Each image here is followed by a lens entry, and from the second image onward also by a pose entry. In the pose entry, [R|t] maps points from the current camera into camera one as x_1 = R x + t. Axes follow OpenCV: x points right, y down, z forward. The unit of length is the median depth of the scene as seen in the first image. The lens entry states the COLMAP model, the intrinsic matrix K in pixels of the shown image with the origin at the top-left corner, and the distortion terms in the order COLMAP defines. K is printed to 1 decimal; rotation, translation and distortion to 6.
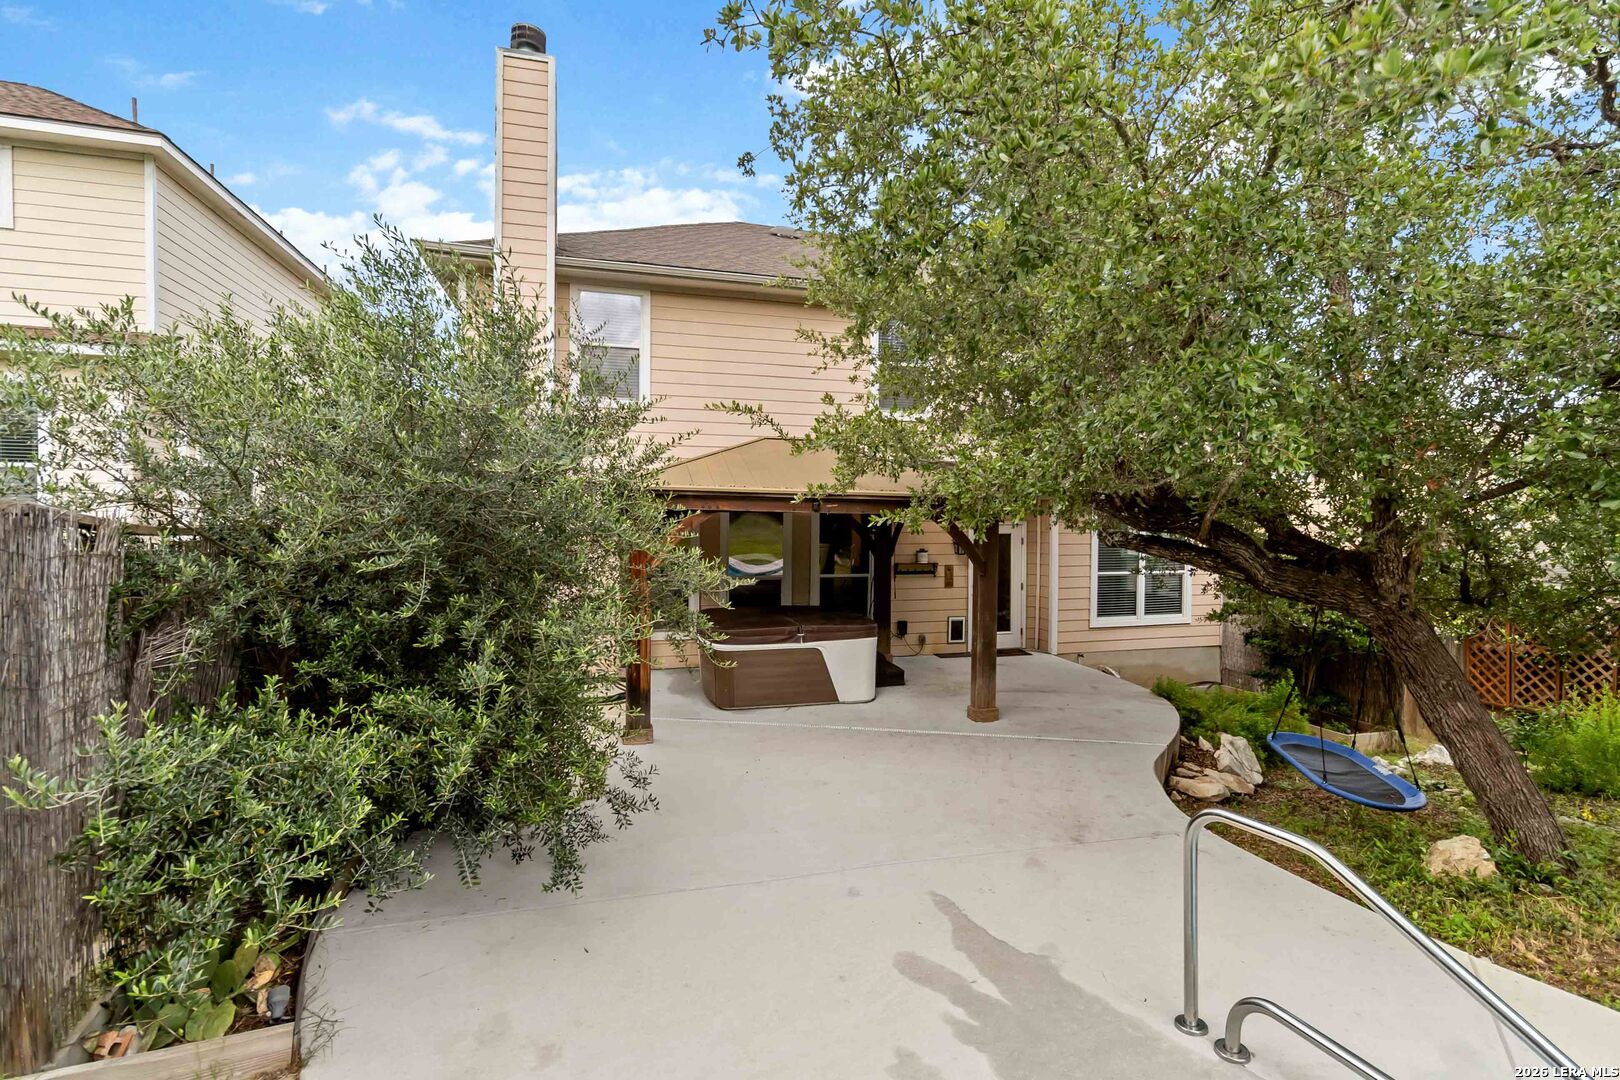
lens RADIAL K [[763.2, 0, 816.3], [0, 763.2, 524.4], [0, 0, 1]] dist [0.002100, 0.000090]
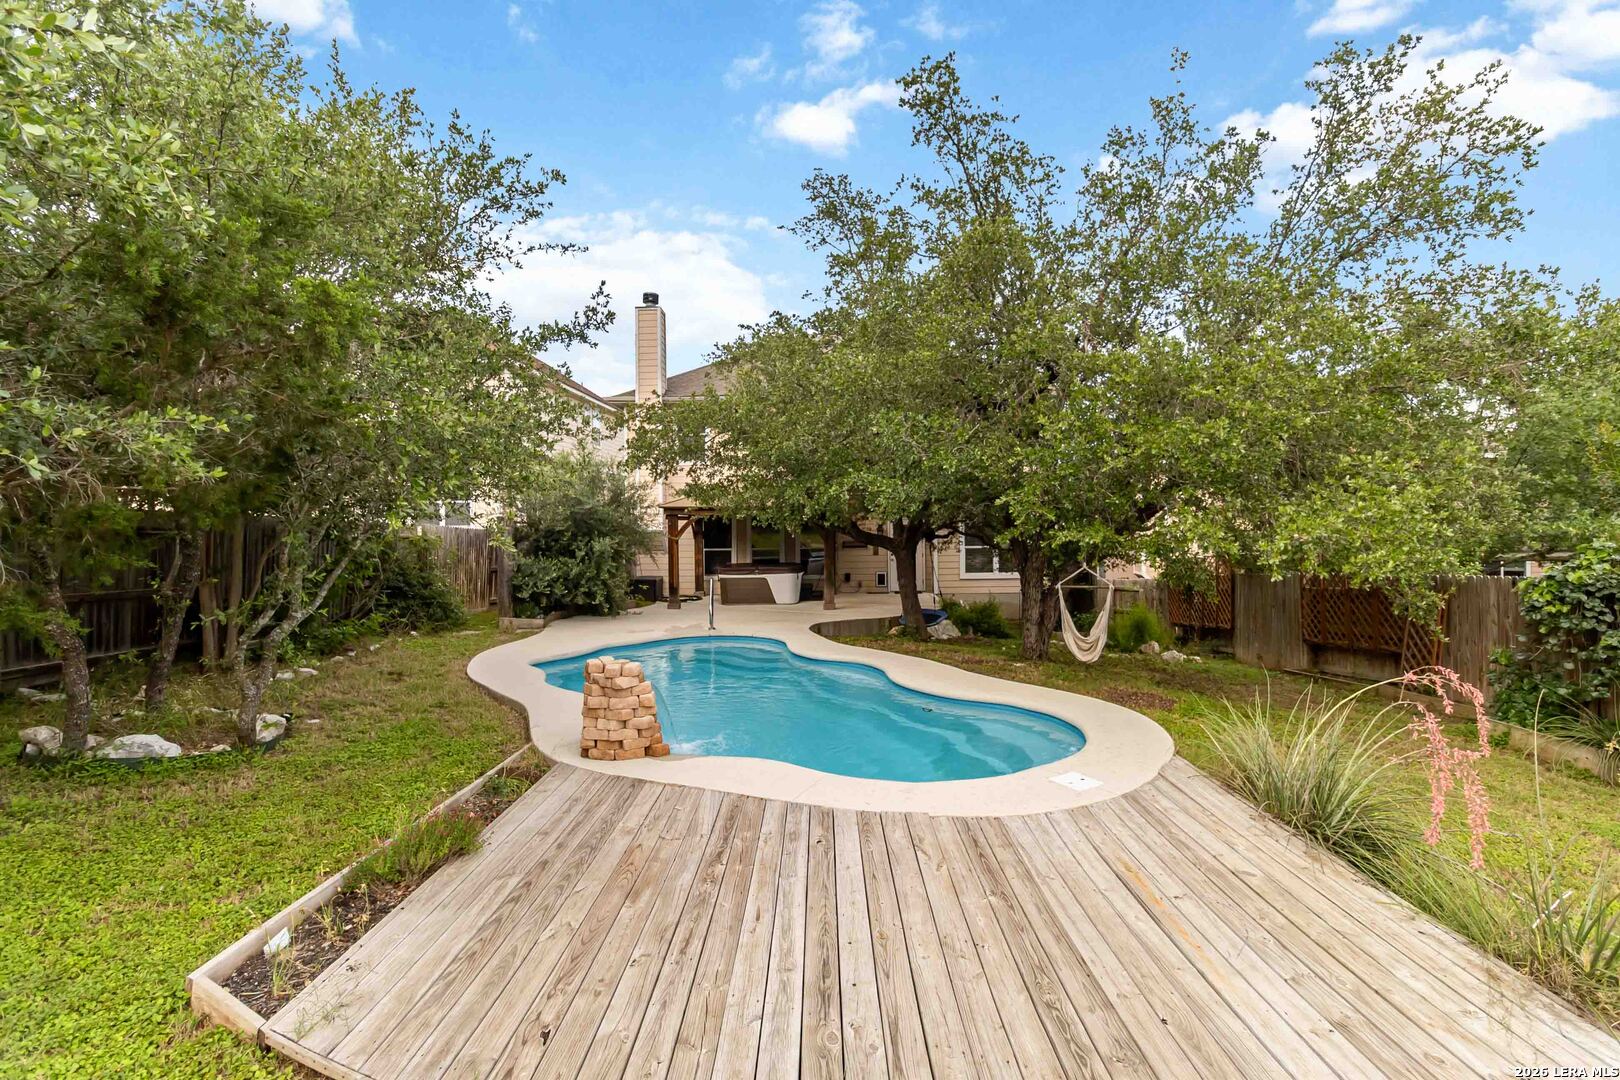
lens RADIAL K [[763.2, 0, 816.3], [0, 763.2, 524.4], [0, 0, 1]] dist [0.002100, 0.000090]
pose [[0.954524, -0.012755, -0.297862, 0.677853], [0.012044, 0.999919, -0.004222, 0.019357], [0.297891, 0.000443, 0.954600, -0.875111]]
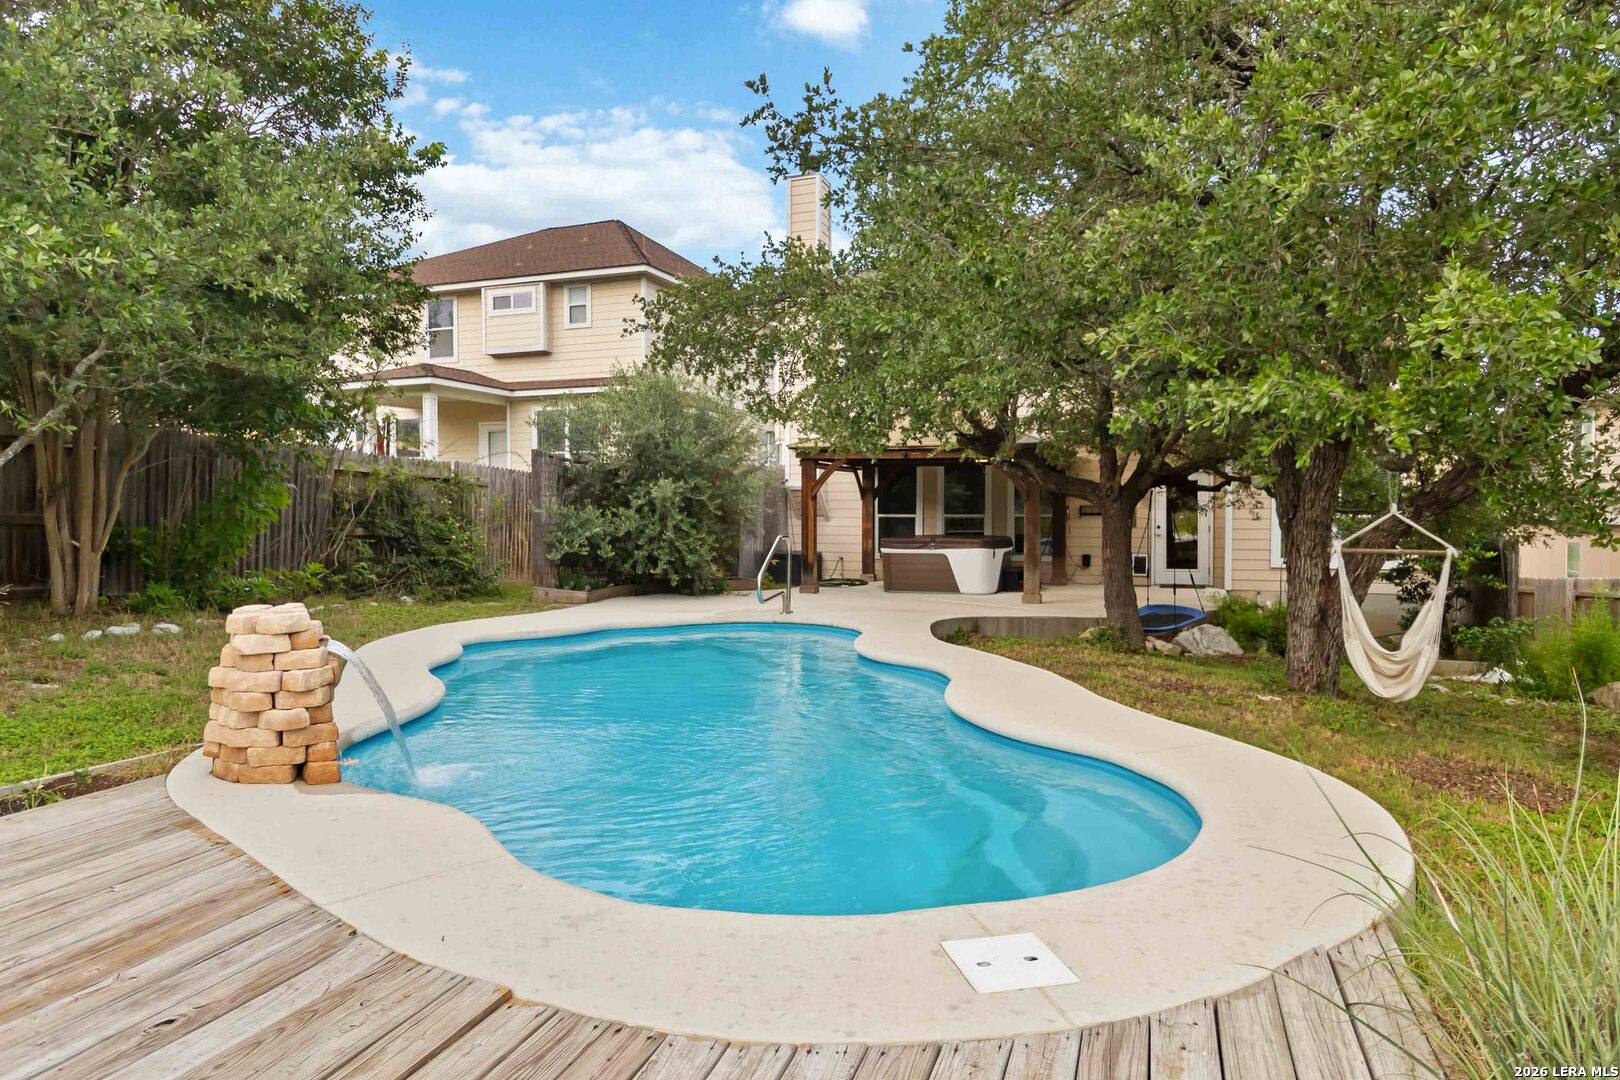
lens RADIAL K [[975.2, 0, 810.0], [0, 975.2, 540.0], [0, 0, 1]] dist [-0.017217, 0.001251]
pose [[0.796542, 0.015109, -0.604394, 0.796903], [-0.001448, 0.999732, 0.023084, 0.081541], [0.604581, -0.017512, 0.796351, -0.546087]]
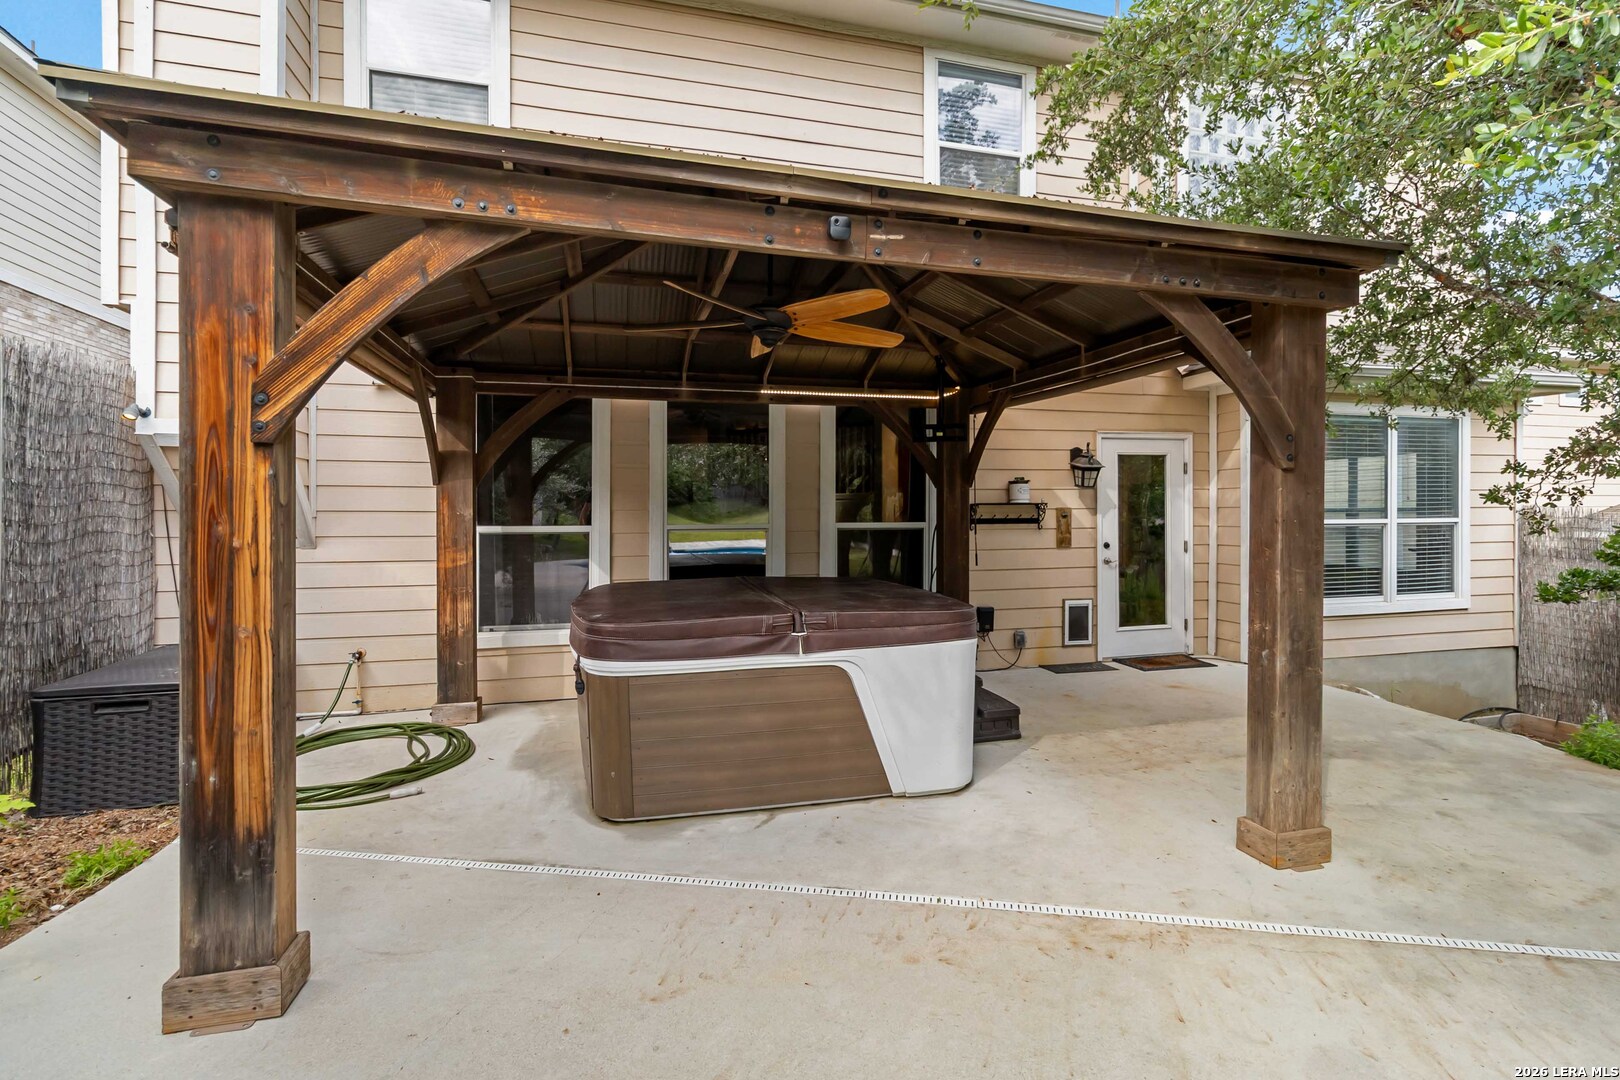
lens RADIAL K [[763.2, 0, 816.3], [0, 763.2, 524.4], [0, 0, 1]] dist [0.002100, 0.000090]
pose [[0.999903, -0.009360, -0.010283, -0.005115], [0.009392, 0.999951, 0.003060, 0.073420], [0.010253, -0.003156, 0.999942, 0.512569]]
